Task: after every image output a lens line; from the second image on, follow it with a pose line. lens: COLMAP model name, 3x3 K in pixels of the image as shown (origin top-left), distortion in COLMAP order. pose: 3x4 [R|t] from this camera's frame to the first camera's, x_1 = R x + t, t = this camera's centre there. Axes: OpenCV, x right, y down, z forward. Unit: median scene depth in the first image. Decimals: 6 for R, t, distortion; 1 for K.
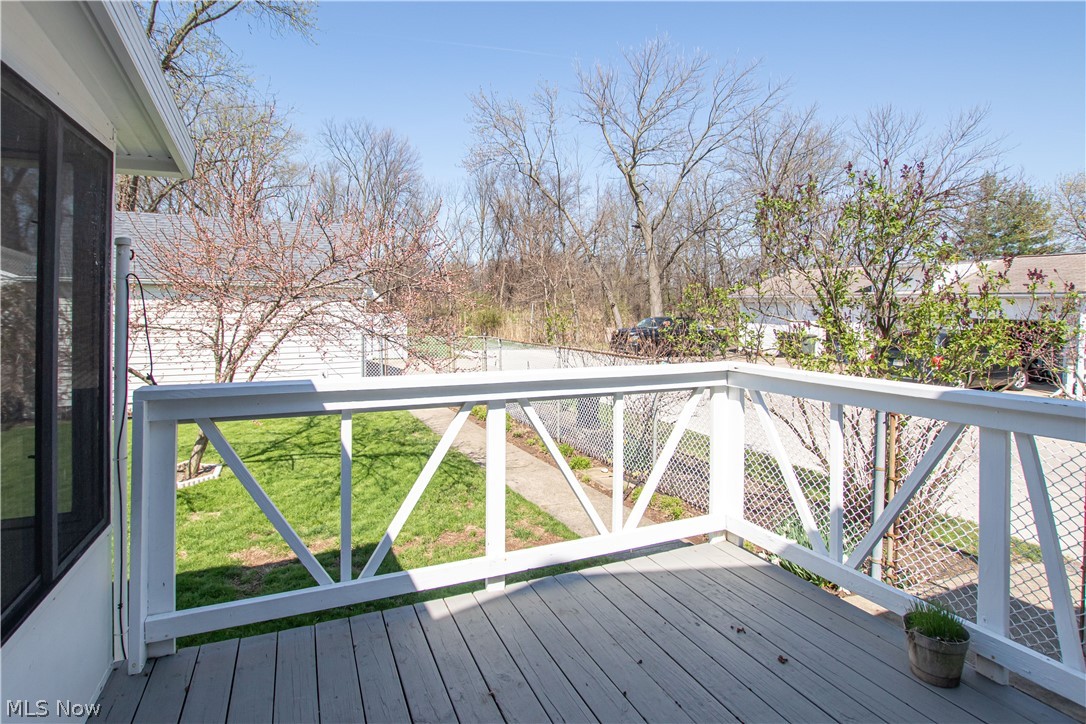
lens RADIAL K [[524.1, 0, 540.4], [0, 524.1, 293.3], [0, 0, 1]] dist [-0.025288, 0.000265]
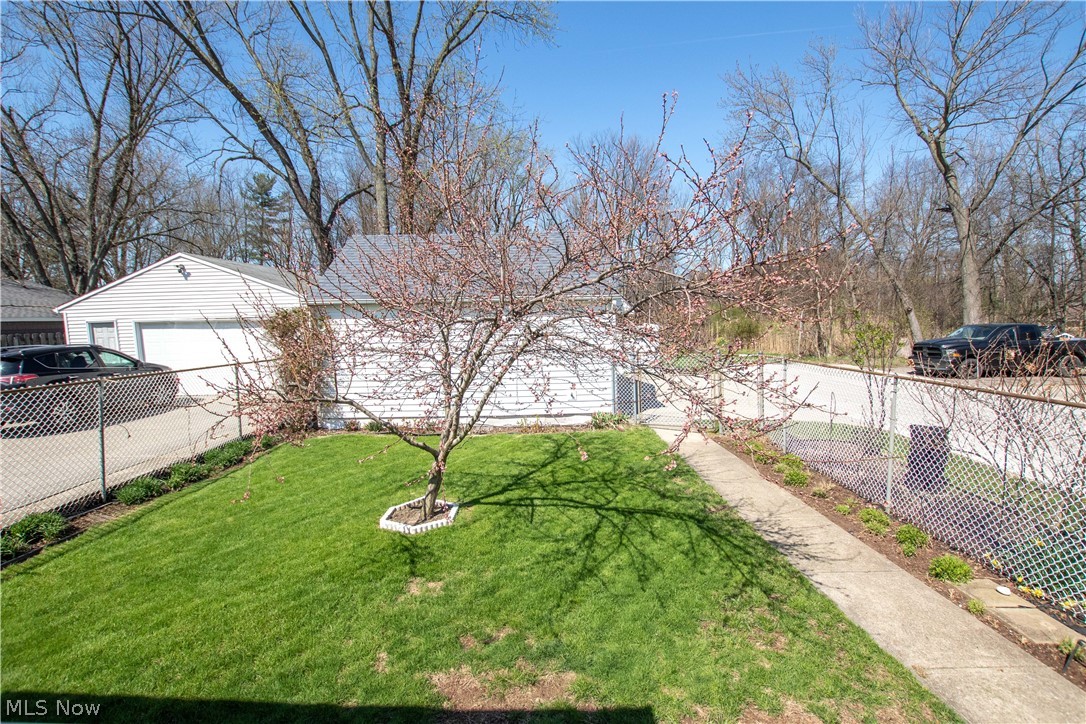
lens RADIAL K [[517.5, 0, 530.7], [0, 517.5, 343.6], [0, 0, 1]] dist [-0.021243, 0.000432]
pose [[0.883932, 0.003409, -0.467604, -0.088611], [0.032614, 0.997089, 0.068920, 0.001306], [0.466477, -0.076171, 0.881247, 0.275792]]
